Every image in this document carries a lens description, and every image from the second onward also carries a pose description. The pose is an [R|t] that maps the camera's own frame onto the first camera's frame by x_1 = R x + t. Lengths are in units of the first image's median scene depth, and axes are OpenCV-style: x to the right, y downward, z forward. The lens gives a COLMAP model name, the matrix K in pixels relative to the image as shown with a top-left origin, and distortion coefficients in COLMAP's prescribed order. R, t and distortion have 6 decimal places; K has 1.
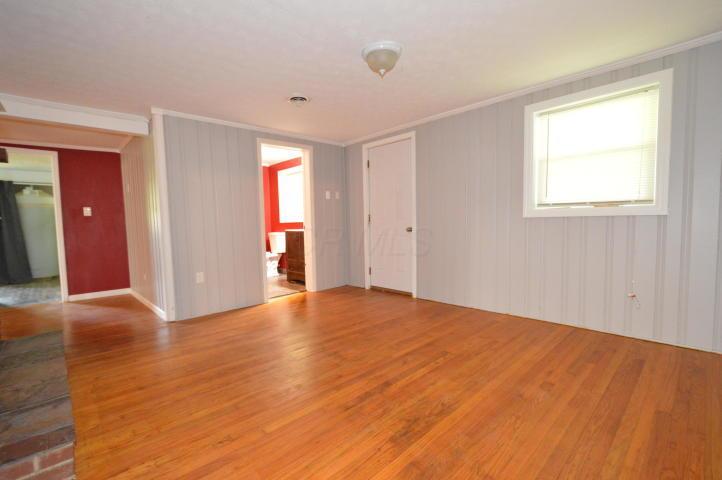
lens RADIAL K [[324.2, 0, 361.4], [0, 324.2, 242.5], [0, 0, 1]] dist [0.005874, -0.004451]
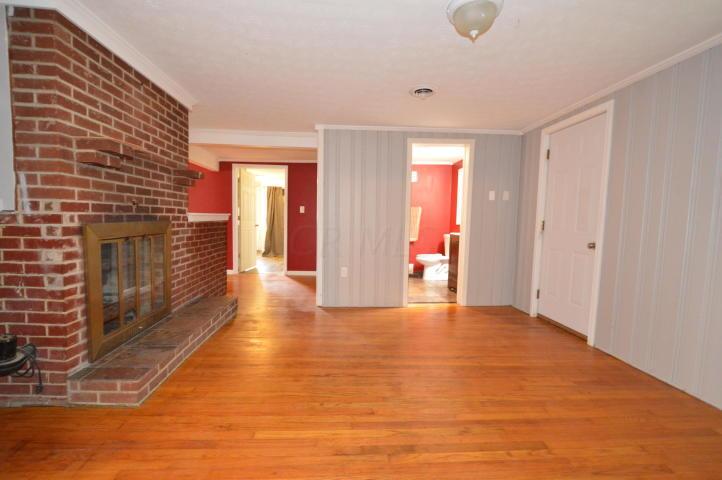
lens RADIAL K [[324.2, 0, 359.3], [0, 324.2, 242.6], [0, 0, 1]] dist [0.005874, -0.004451]
pose [[0.764563, 0.085026, -0.638916, 0.214951], [-0.078846, 0.996154, 0.038216, -0.034725], [0.639708, 0.021157, 0.768326, 0.157906]]
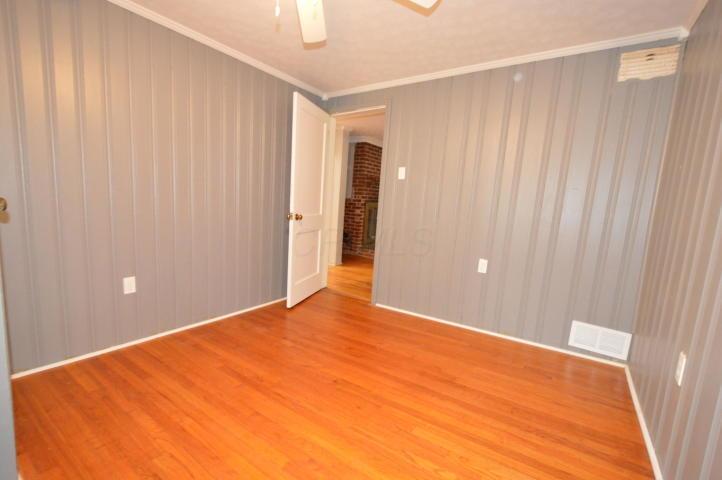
lens RADIAL K [[324.2, 0, 357.4], [0, 324.2, 243.0], [0, 0, 1]] dist [0.005874, -0.004451]
pose [[0.222910, 0.167570, -0.960329, 1.057257], [-0.133694, 0.981062, 0.140155, -0.034802], [0.965628, 0.097148, 0.241092, -0.108157]]
